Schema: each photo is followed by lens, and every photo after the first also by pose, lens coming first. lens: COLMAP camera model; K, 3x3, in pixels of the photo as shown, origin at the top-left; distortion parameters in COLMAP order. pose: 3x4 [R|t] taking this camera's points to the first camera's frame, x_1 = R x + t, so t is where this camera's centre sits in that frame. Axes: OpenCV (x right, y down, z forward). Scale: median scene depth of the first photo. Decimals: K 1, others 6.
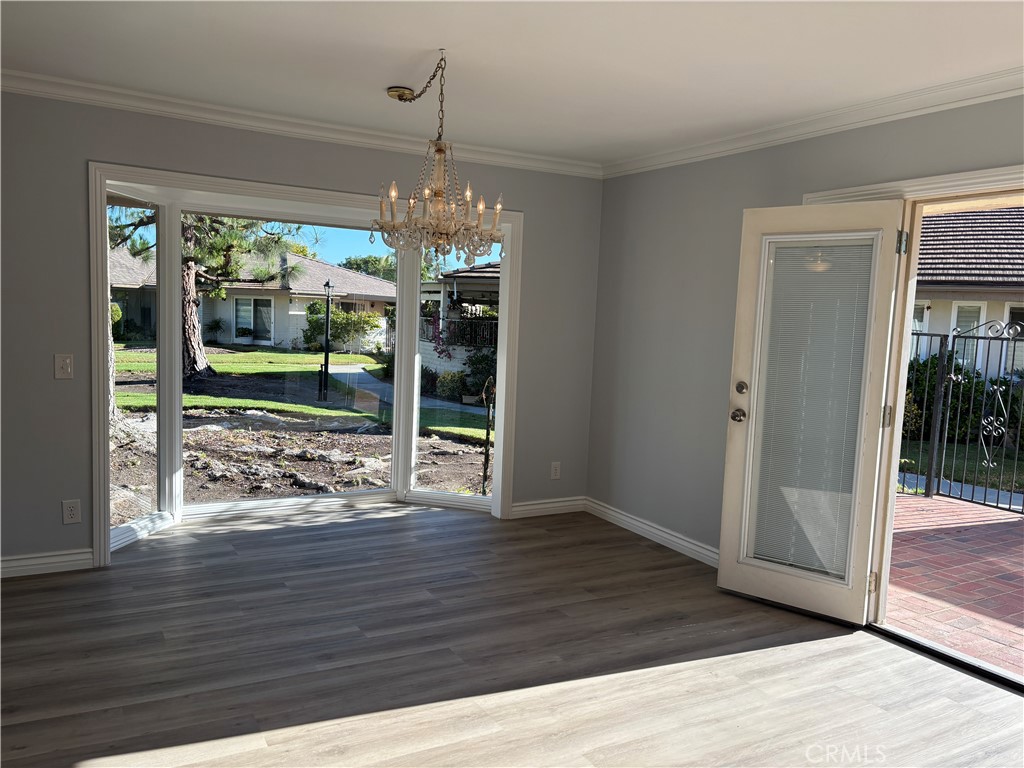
lens RADIAL K [[783.2, 0, 511.6], [0, 783.2, 395.6], [0, 0, 1]] dist [0.007333, -0.002478]
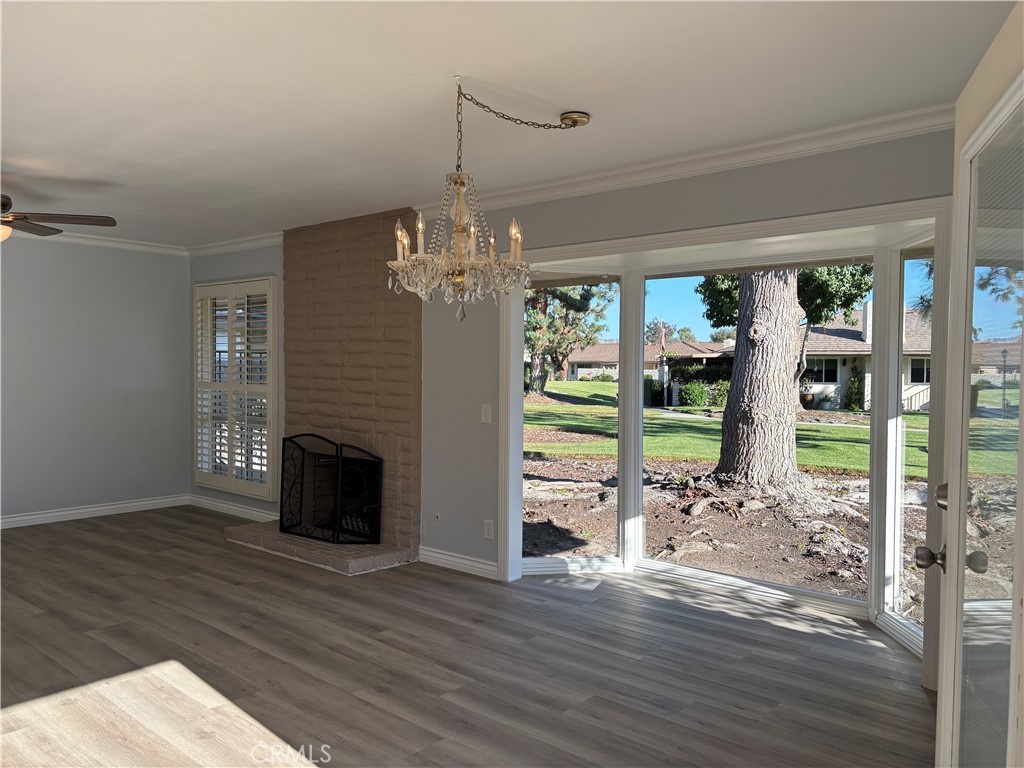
lens RADIAL K [[776.4, 0, 495.7], [0, 776.4, 385.6], [0, 0, 1]] dist [0.047040, -0.000713]
pose [[0.307310, -0.015552, -0.951482, 0.279927], [-0.085634, 0.995358, -0.043927, -0.012567], [0.947749, 0.094978, 0.304551, 0.273953]]
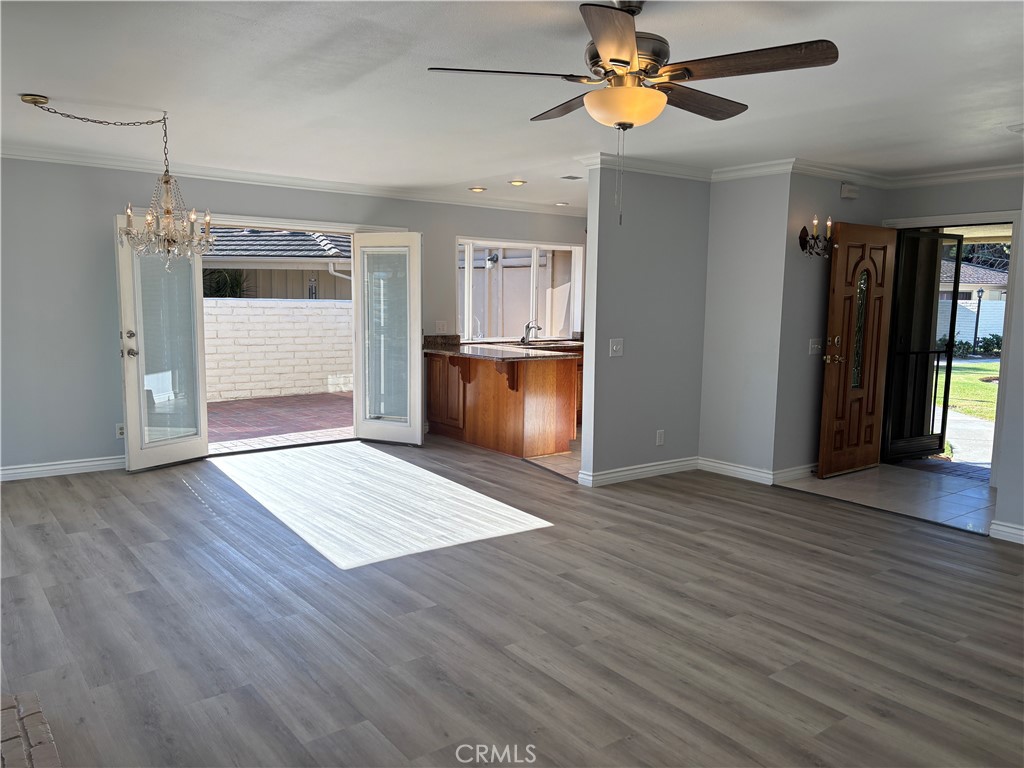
lens RADIAL K [[783.2, 0, 511.6], [0, 783.2, 395.6], [0, 0, 1]] dist [0.007333, -0.002478]
pose [[-0.126475, -0.174544, 0.976493, -0.571385], [0.082441, 0.979143, 0.185695, -0.050888], [-0.988538, 0.103989, -0.109447, 0.200013]]
